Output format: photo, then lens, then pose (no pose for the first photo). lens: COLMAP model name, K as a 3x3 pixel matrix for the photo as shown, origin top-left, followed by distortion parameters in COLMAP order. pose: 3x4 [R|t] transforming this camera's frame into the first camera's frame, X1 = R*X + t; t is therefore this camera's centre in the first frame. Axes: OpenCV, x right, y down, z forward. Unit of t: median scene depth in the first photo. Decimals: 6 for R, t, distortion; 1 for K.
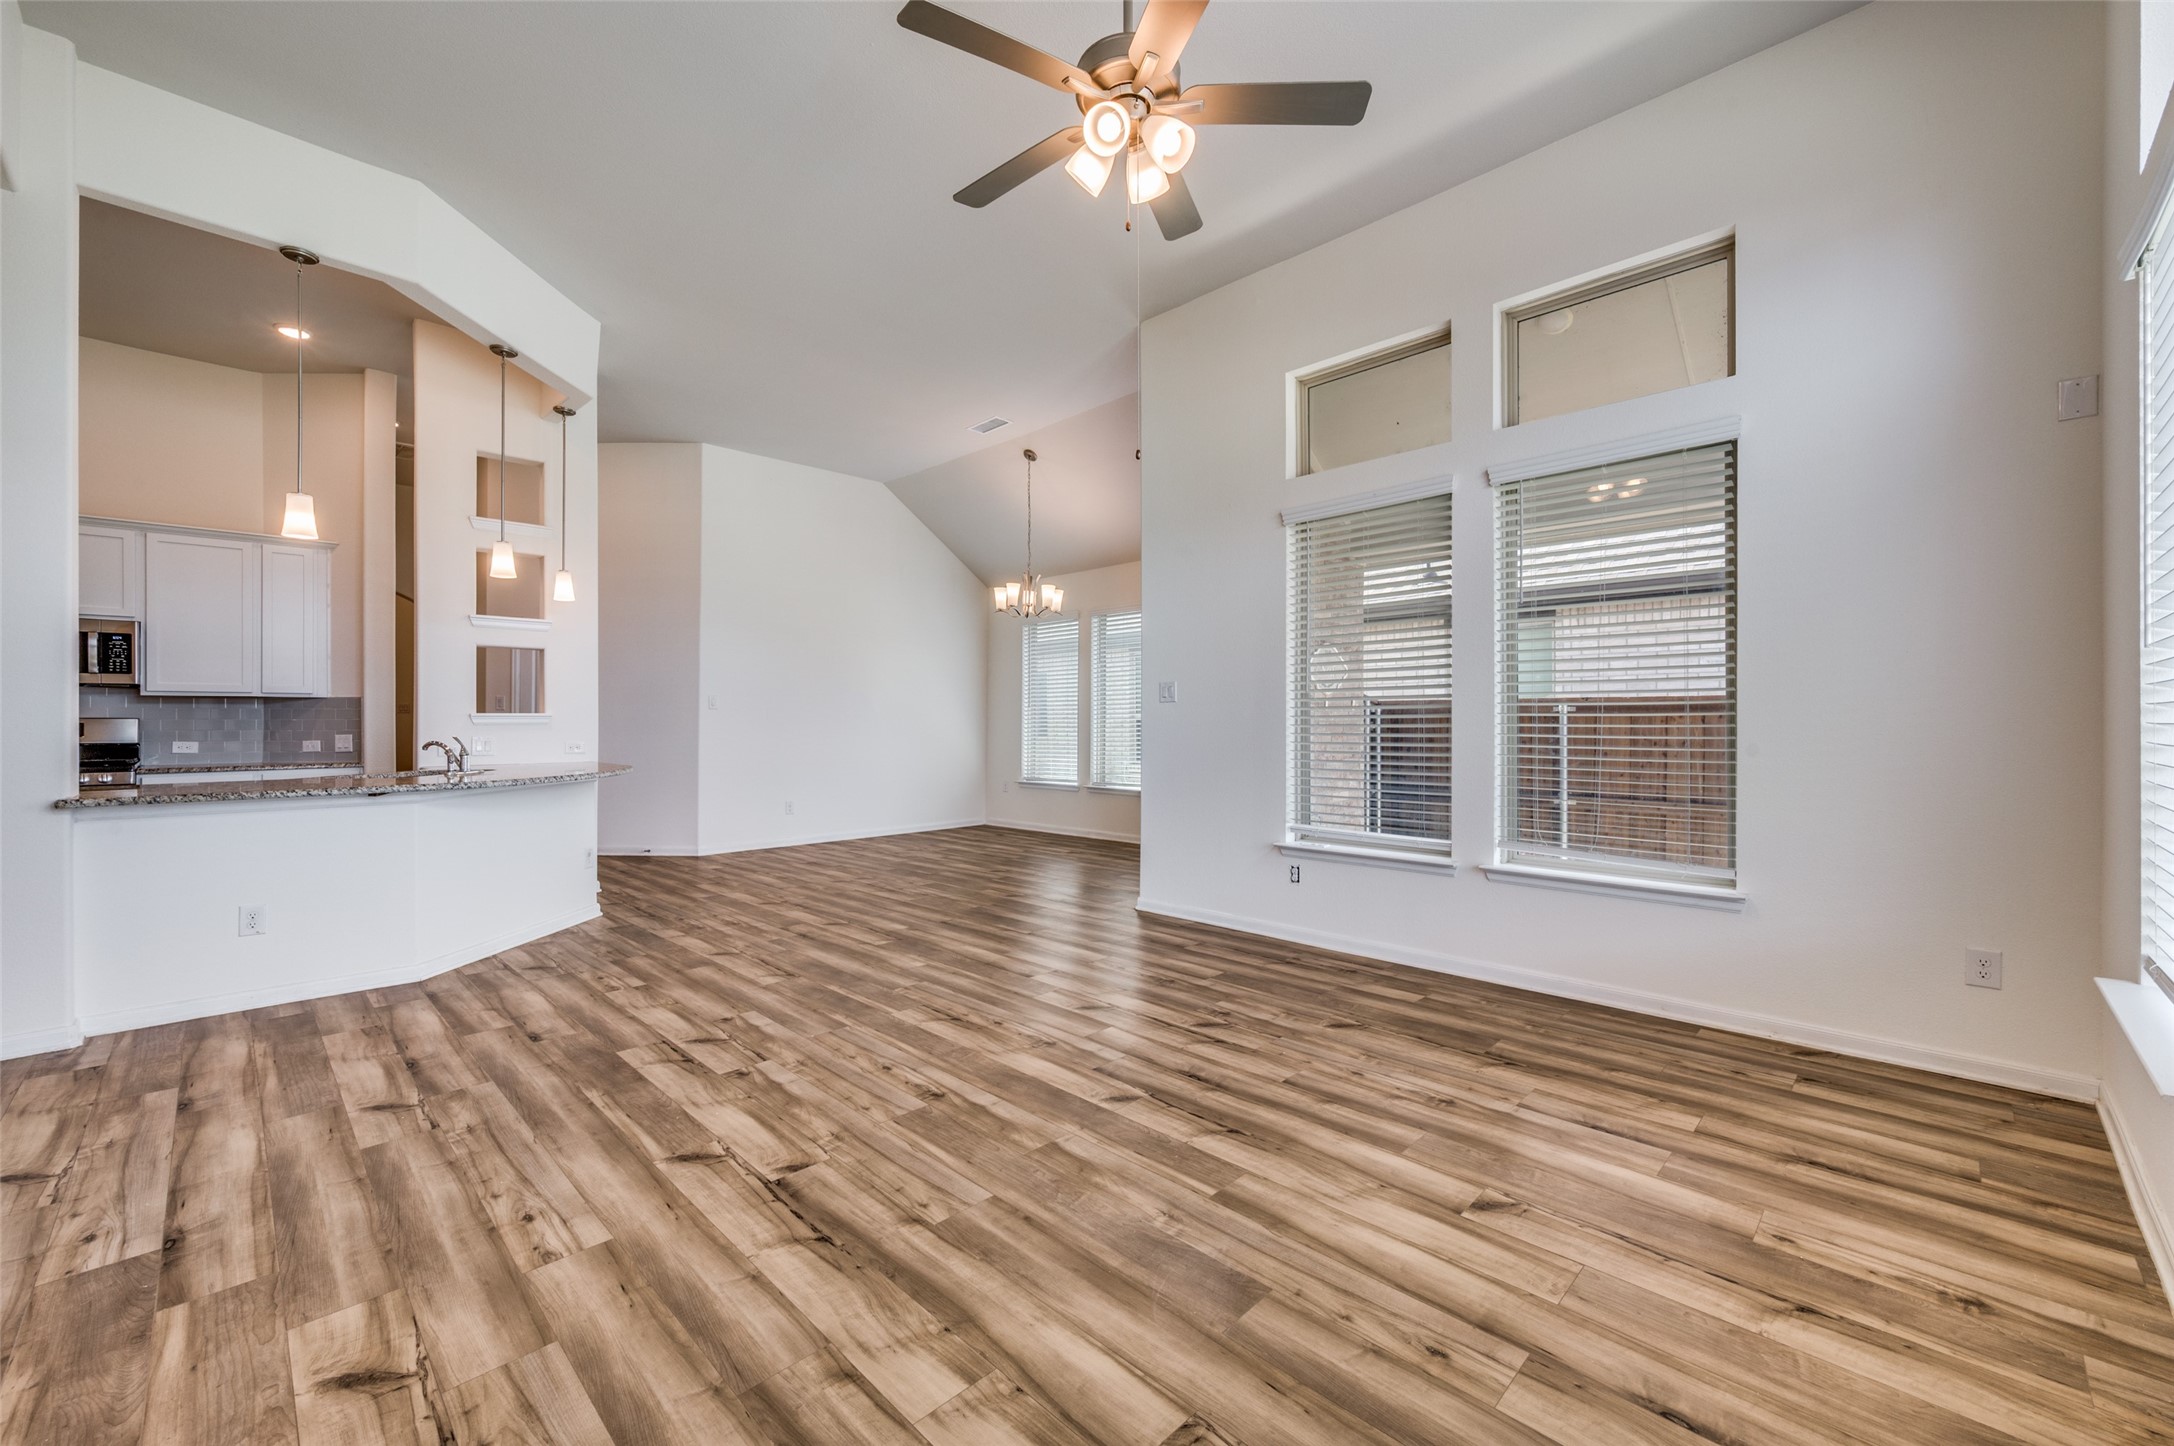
lens RADIAL K [[868.5, 0, 1096.0], [0, 868.5, 726.4], [0, 0, 1]] dist [0.001297, 0.000413]
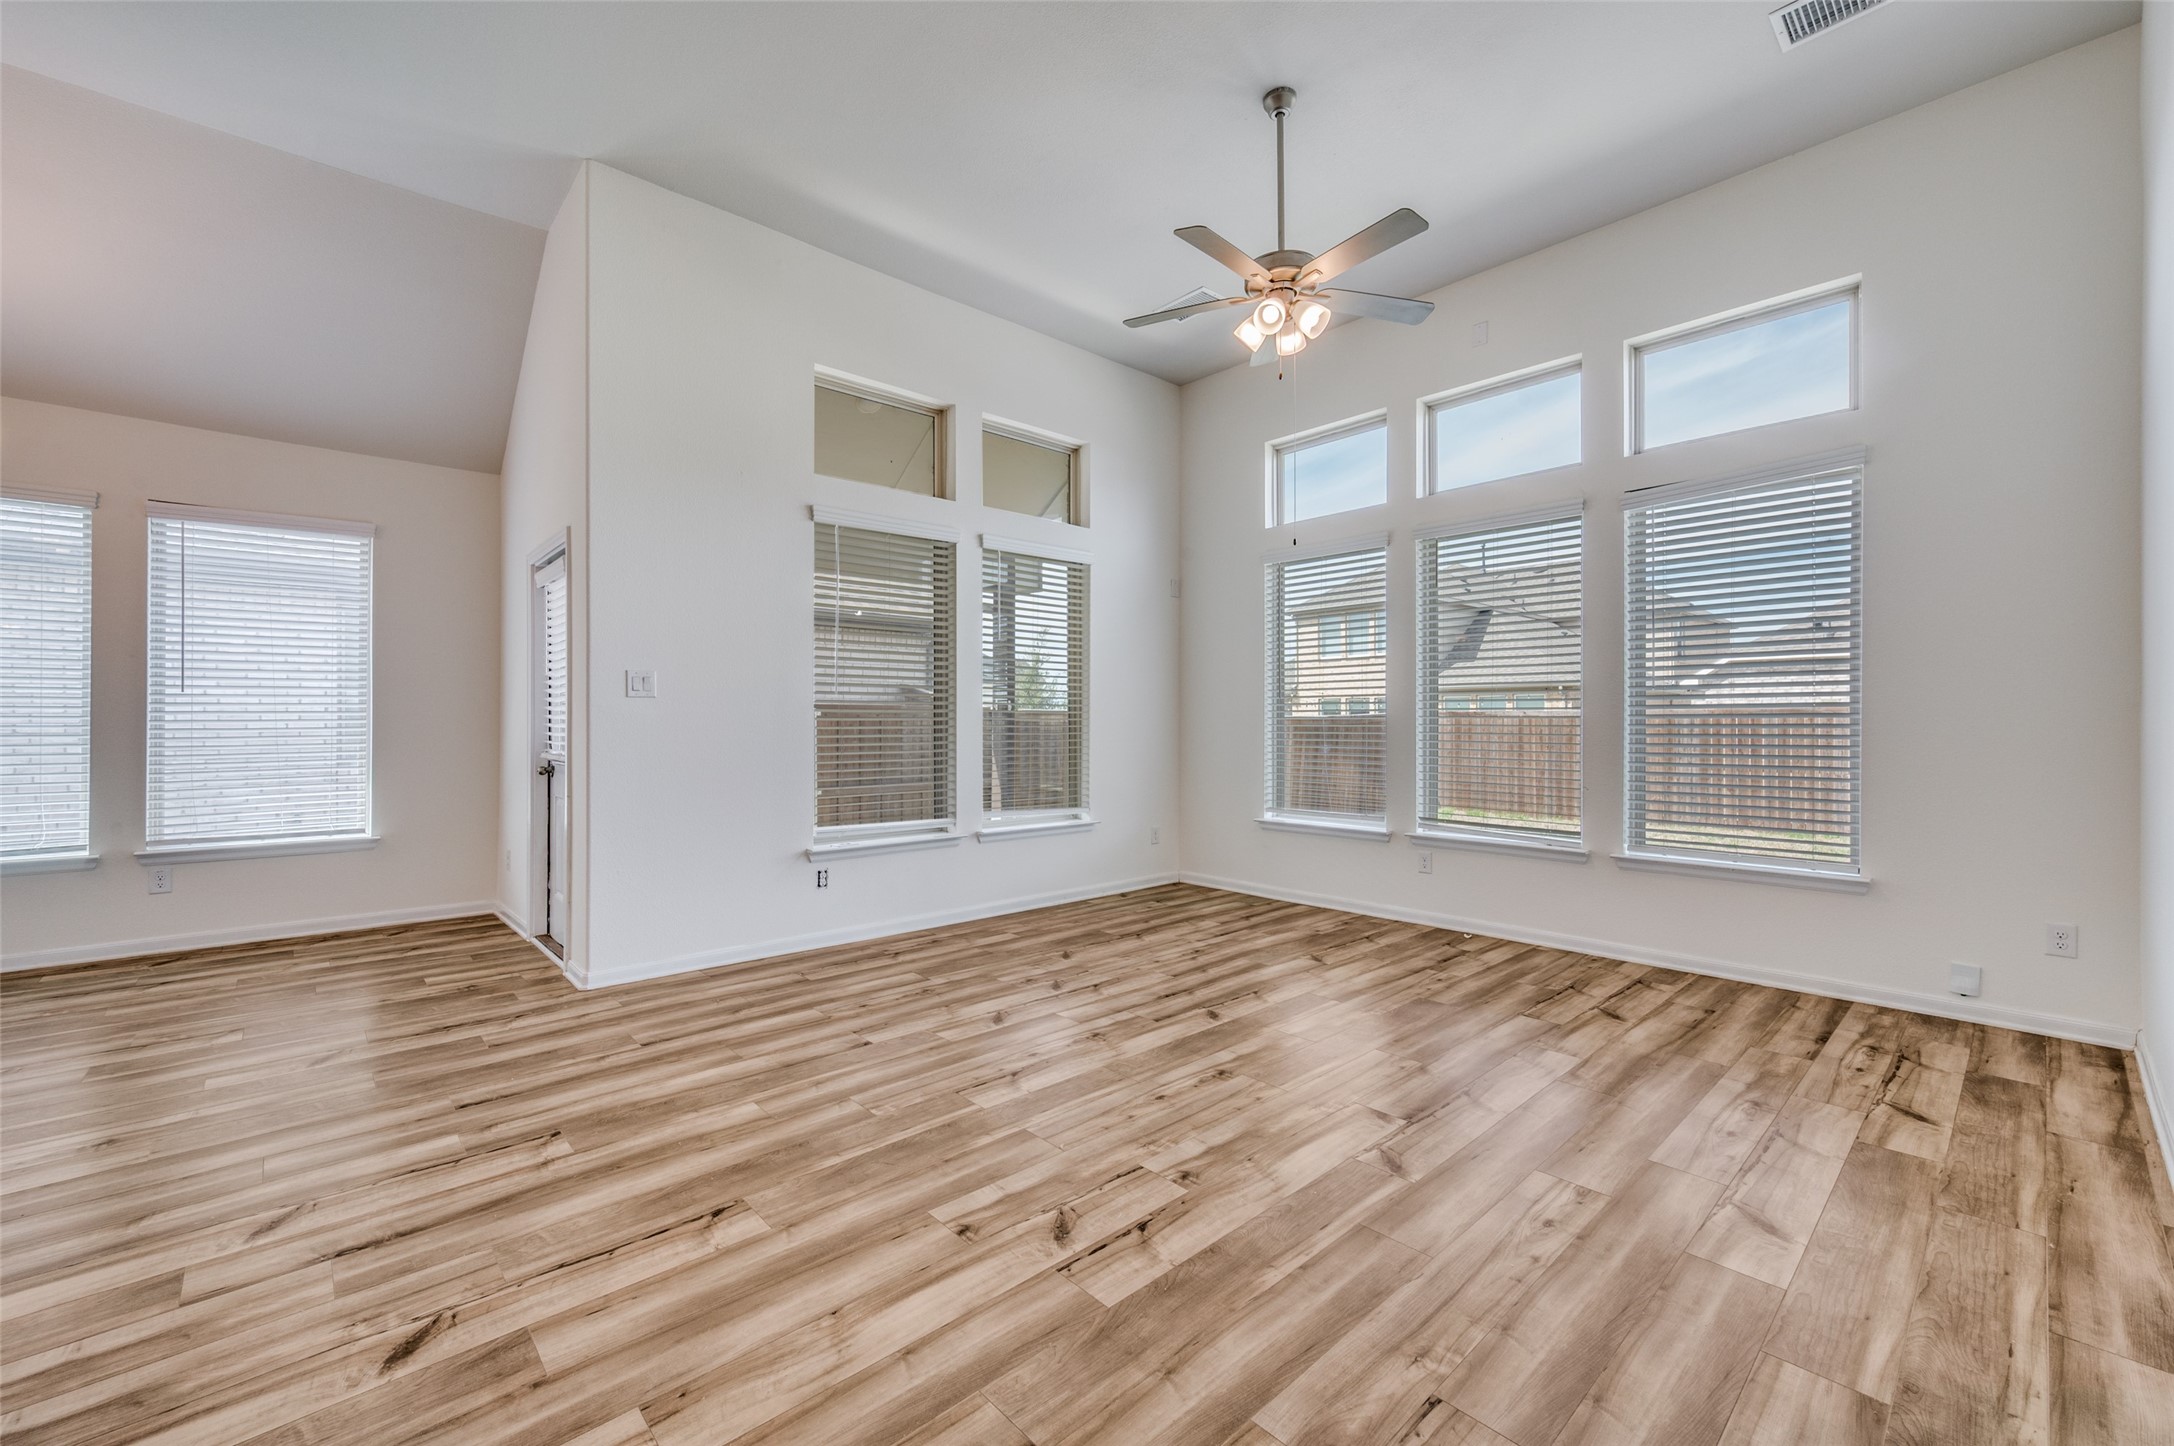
lens RADIAL K [[868.5, 0, 1096.0], [0, 868.5, 726.4], [0, 0, 1]] dist [0.001297, 0.000413]
pose [[0.047888, -0.001731, 0.998851, -1.110859], [0.005145, 0.999986, 0.001486, -0.000348], [-0.998839, 0.005068, 0.047896, 0.978608]]
